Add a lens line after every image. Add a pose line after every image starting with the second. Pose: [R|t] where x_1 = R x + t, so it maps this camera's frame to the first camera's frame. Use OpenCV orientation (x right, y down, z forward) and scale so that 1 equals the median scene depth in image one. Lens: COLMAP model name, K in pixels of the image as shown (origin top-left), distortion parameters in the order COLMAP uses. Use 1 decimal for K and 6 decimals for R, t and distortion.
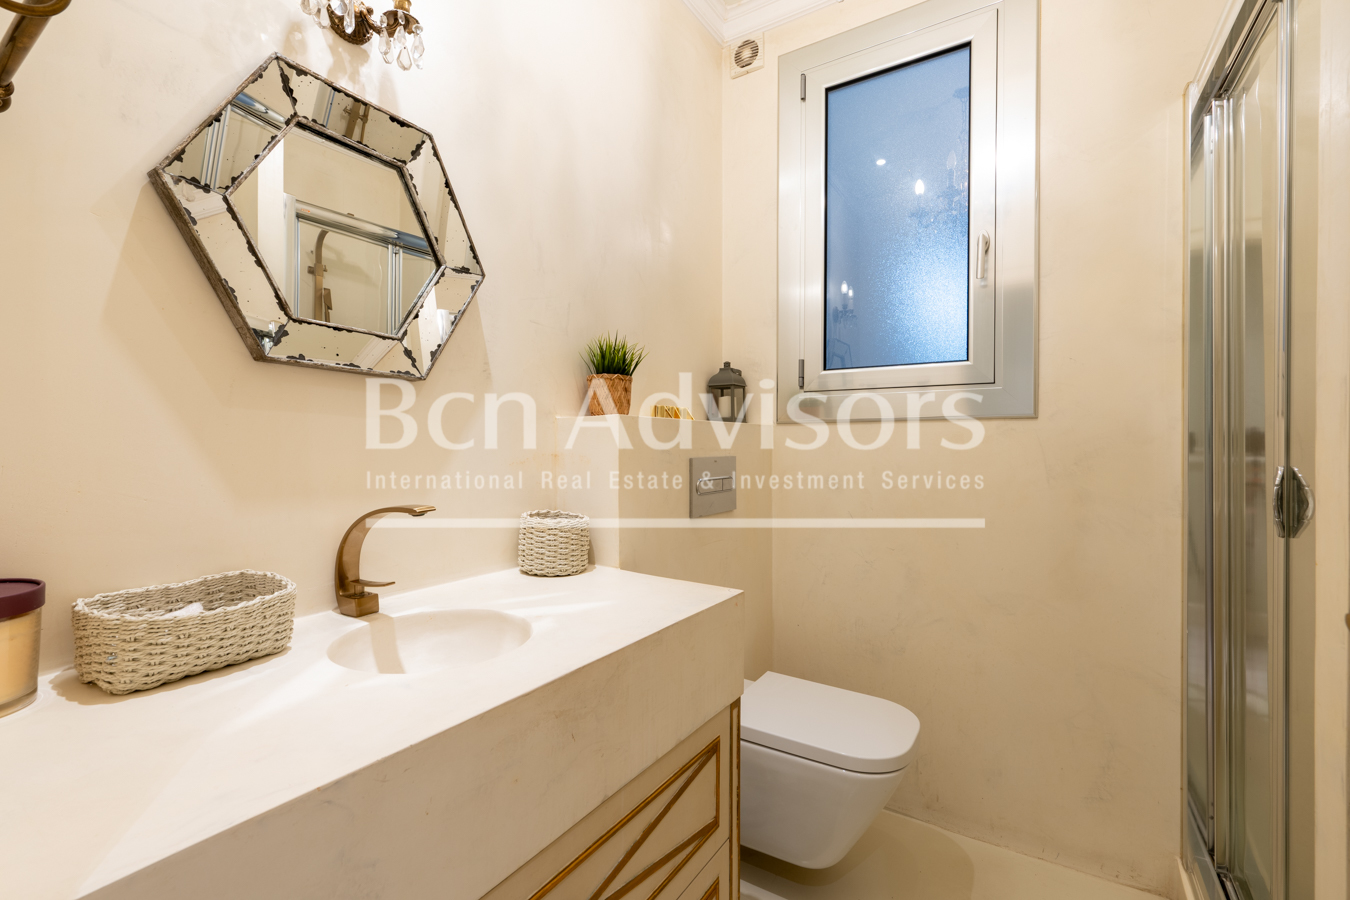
lens RADIAL K [[593.6, 0, 672.5], [0, 593.6, 445.9], [0, 0, 1]] dist [0.000577, -0.000474]
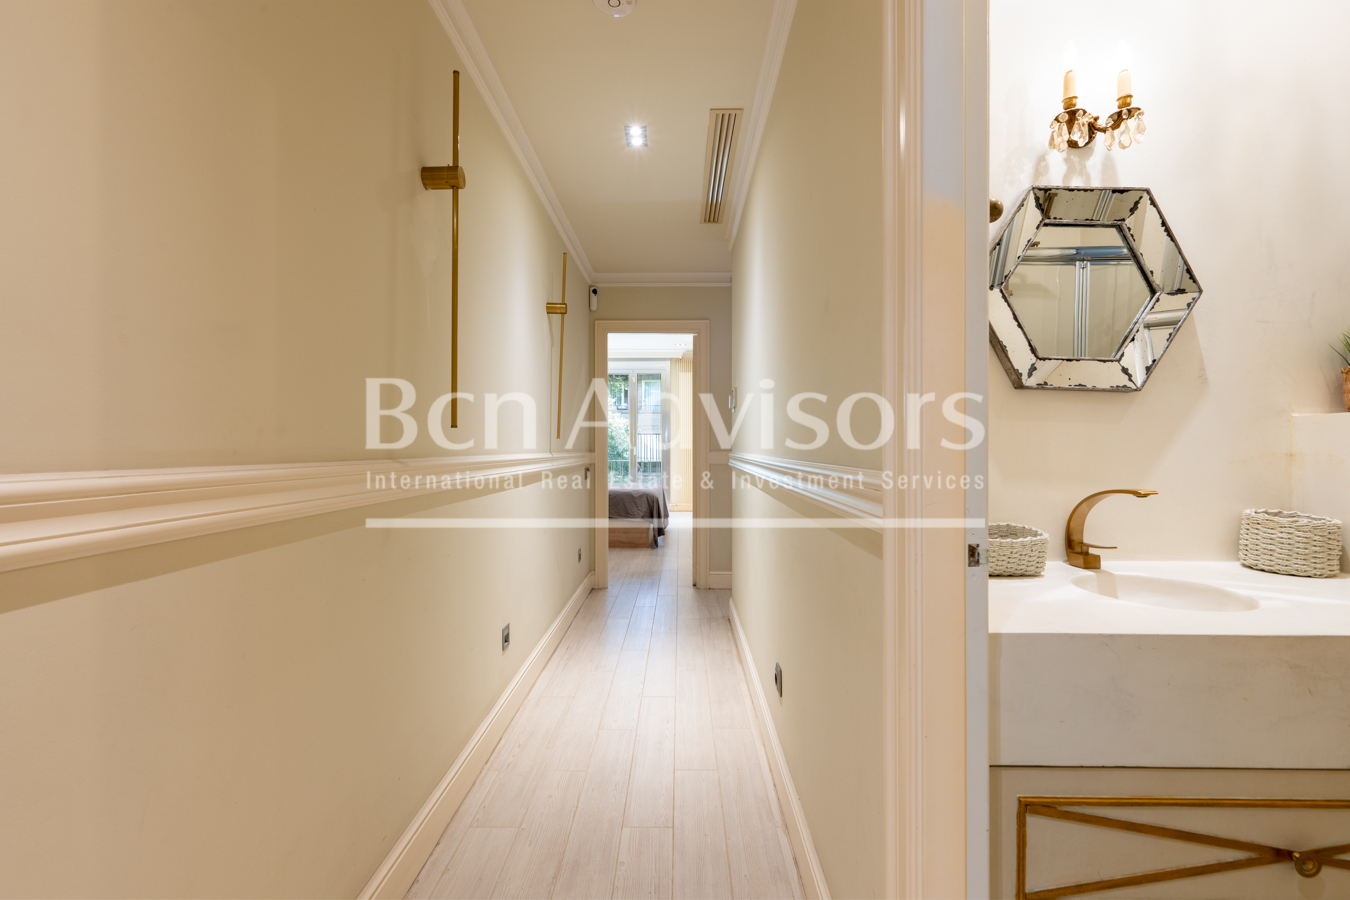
lens RADIAL K [[593.6, 0, 667.0], [0, 593.6, 449.8], [0, 0, 1]] dist [0.000577, -0.000474]
pose [[0.535695, 0.007236, -0.844381, 0.104614], [-0.003408, 0.999974, 0.006407, 0.007346], [0.844405, -0.000555, 0.535705, -0.526784]]
